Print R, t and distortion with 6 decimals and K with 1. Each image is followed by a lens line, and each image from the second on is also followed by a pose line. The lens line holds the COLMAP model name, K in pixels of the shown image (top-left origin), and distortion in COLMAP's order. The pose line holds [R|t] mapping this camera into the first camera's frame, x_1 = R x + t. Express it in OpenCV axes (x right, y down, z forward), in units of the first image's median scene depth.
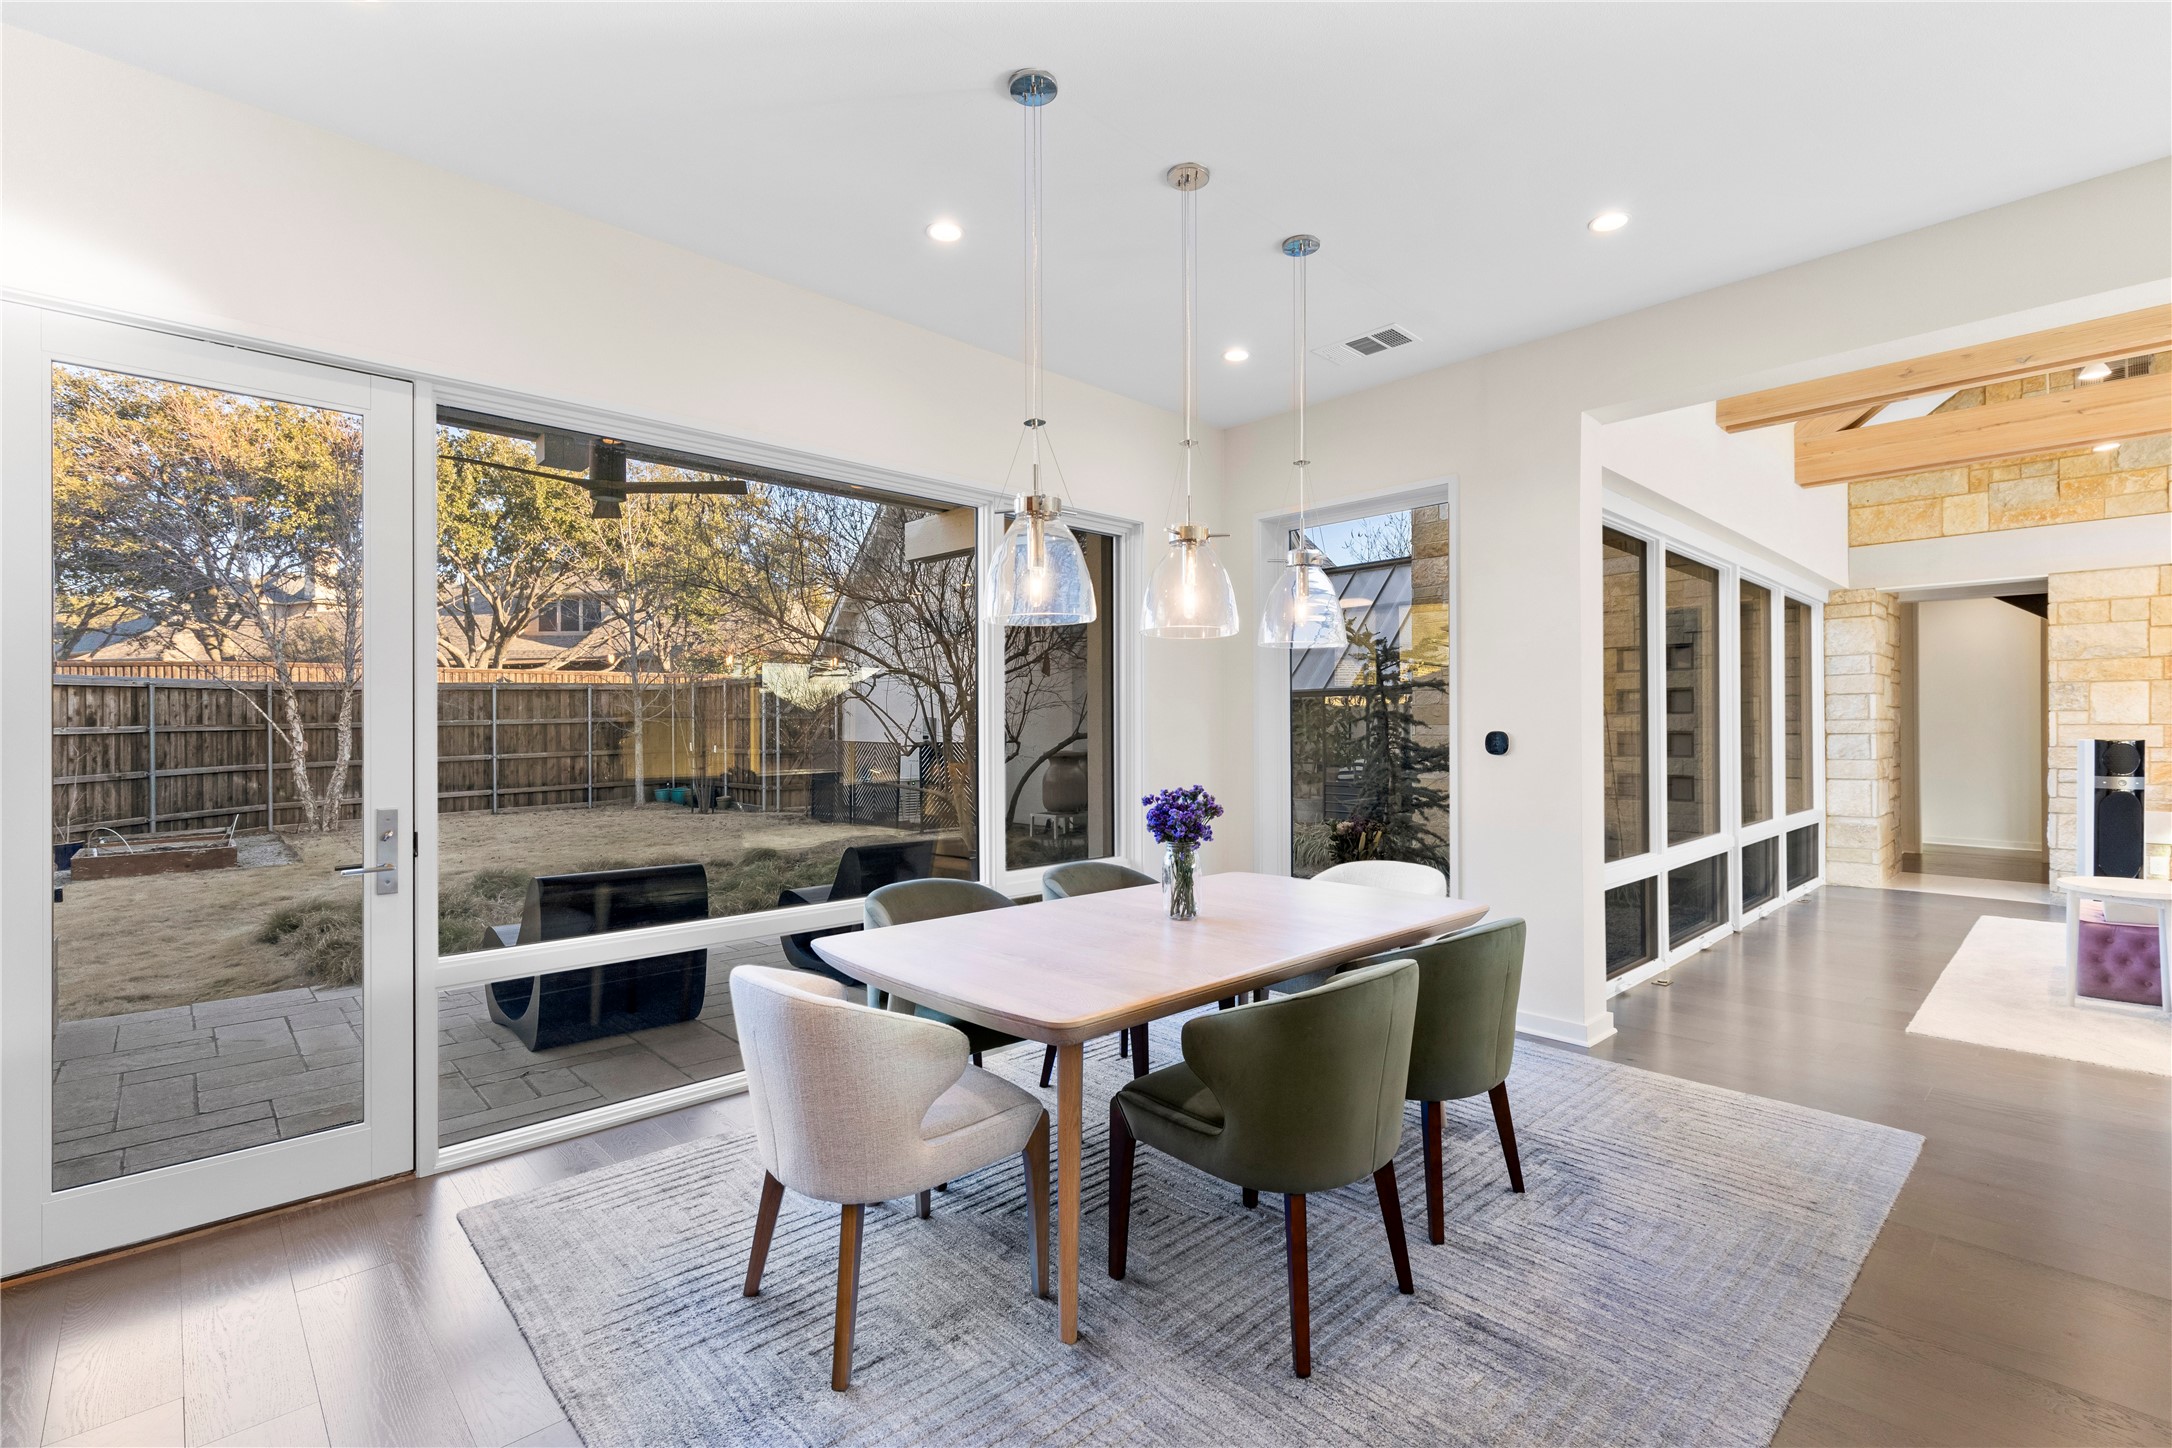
lens RADIAL K [[979.7, 0, 1083.3], [0, 979.7, 723.7], [0, 0, 1]] dist [-0.004320, 0.000438]
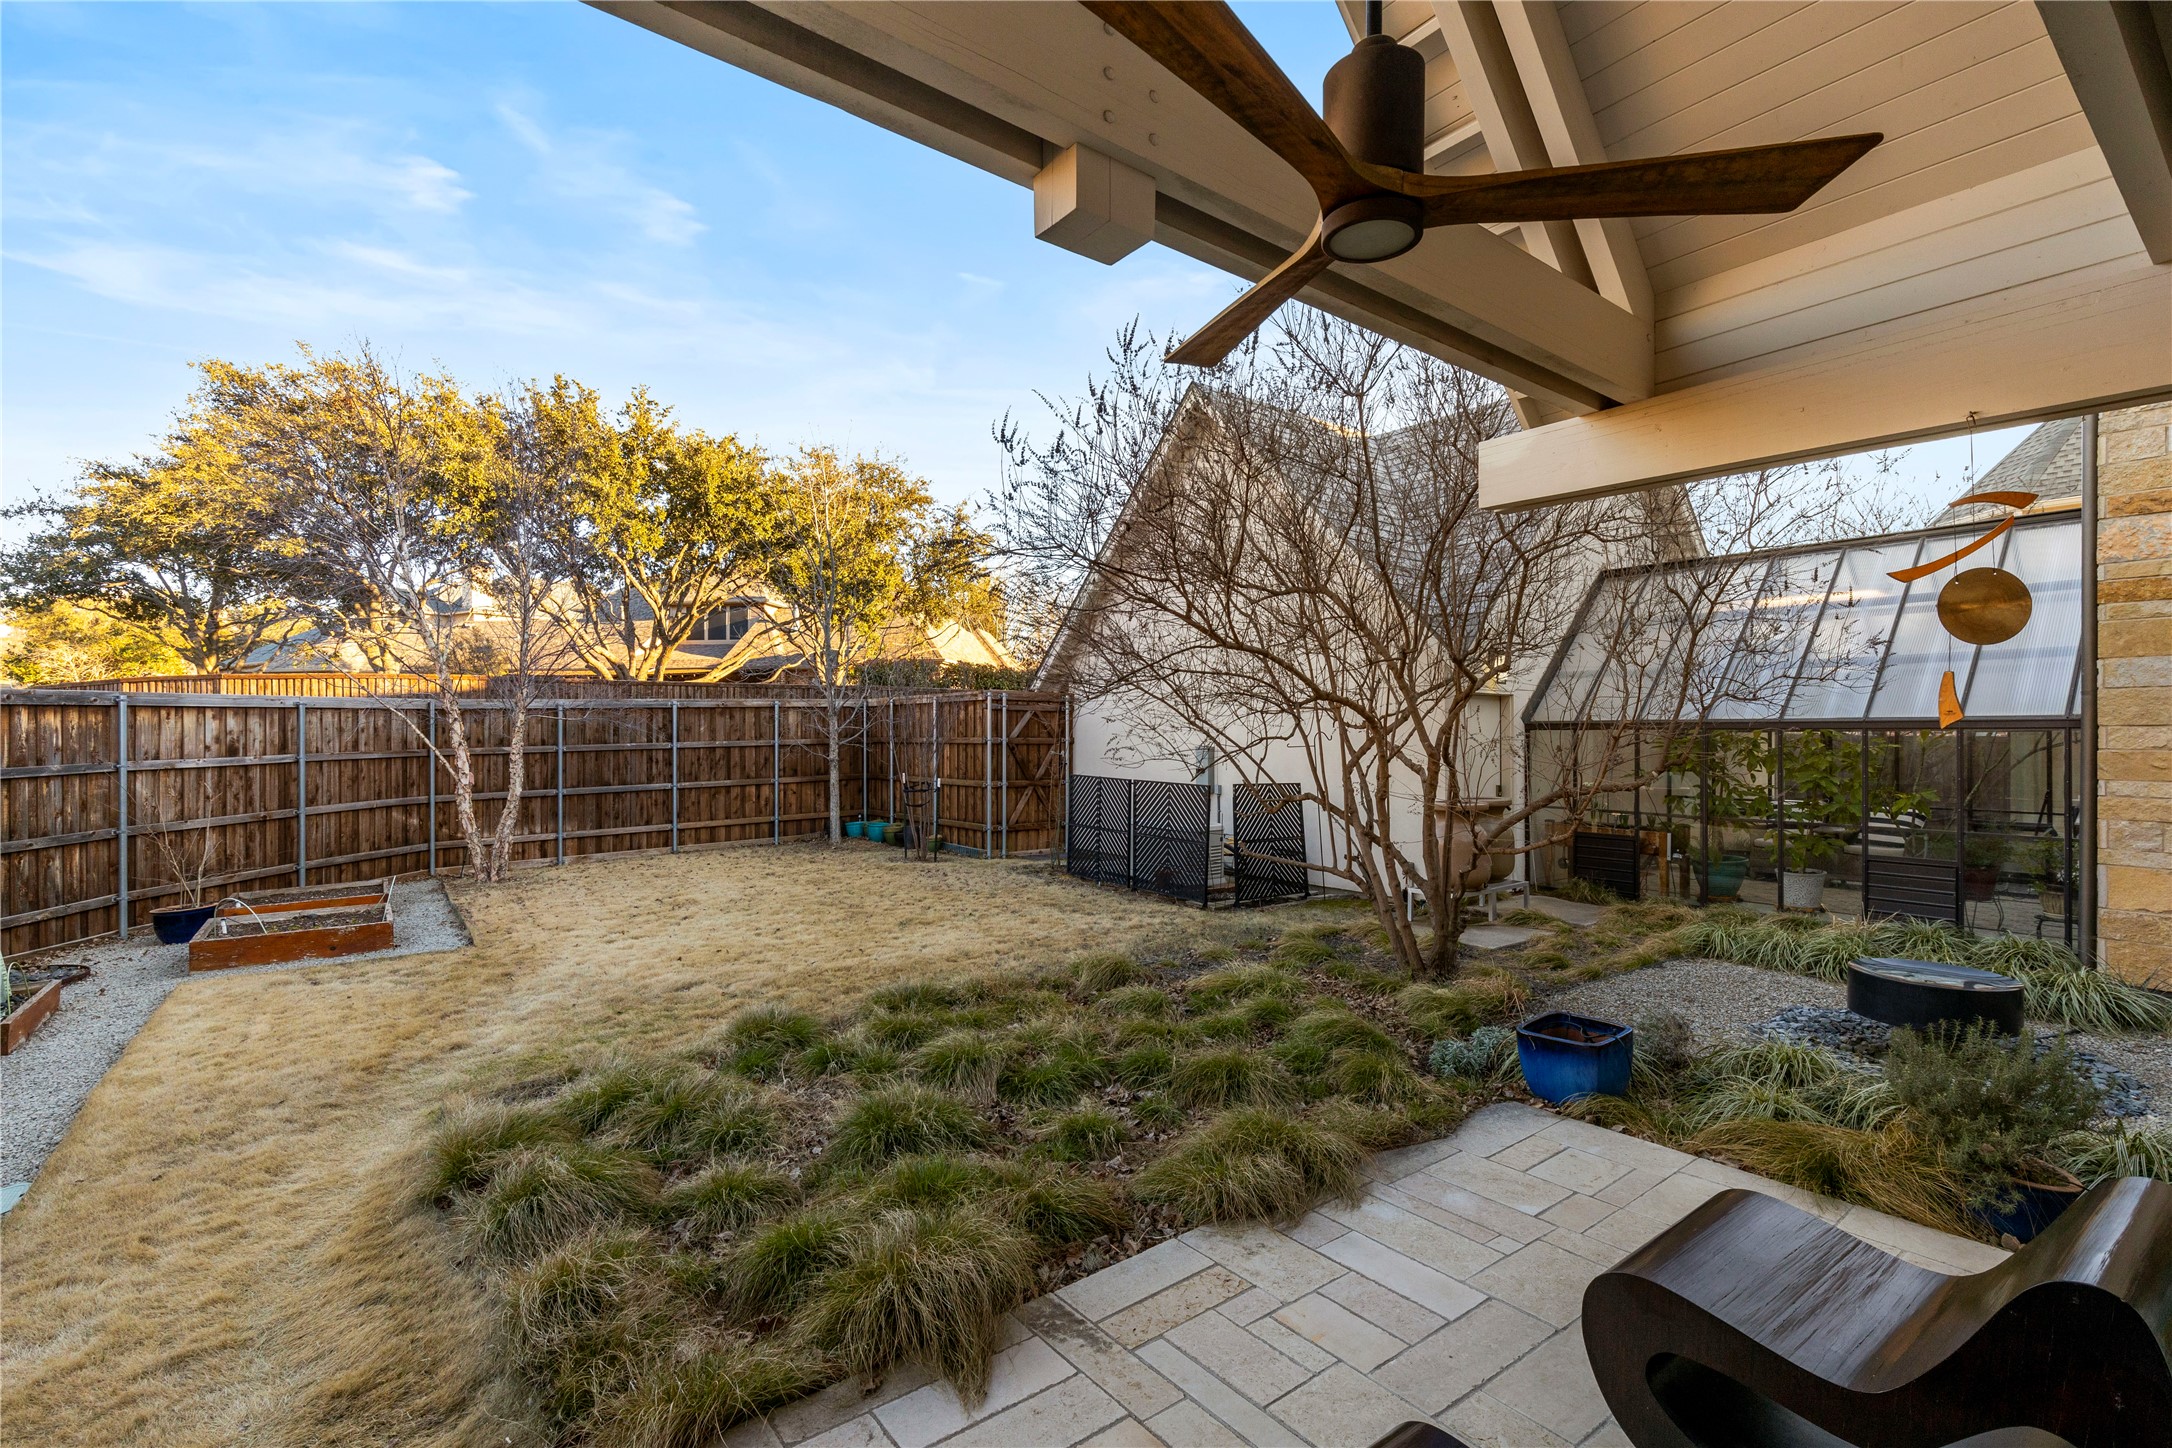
lens RADIAL K [[979.7, 0, 1089.0], [0, 979.7, 729.0], [0, 0, 1]] dist [-0.004320, 0.000438]
pose [[0.994991, 0.005024, -0.099841, -0.180509], [-0.005160, 0.999986, -0.001096, -0.019780], [0.099835, 0.001605, 0.995003, 0.211746]]
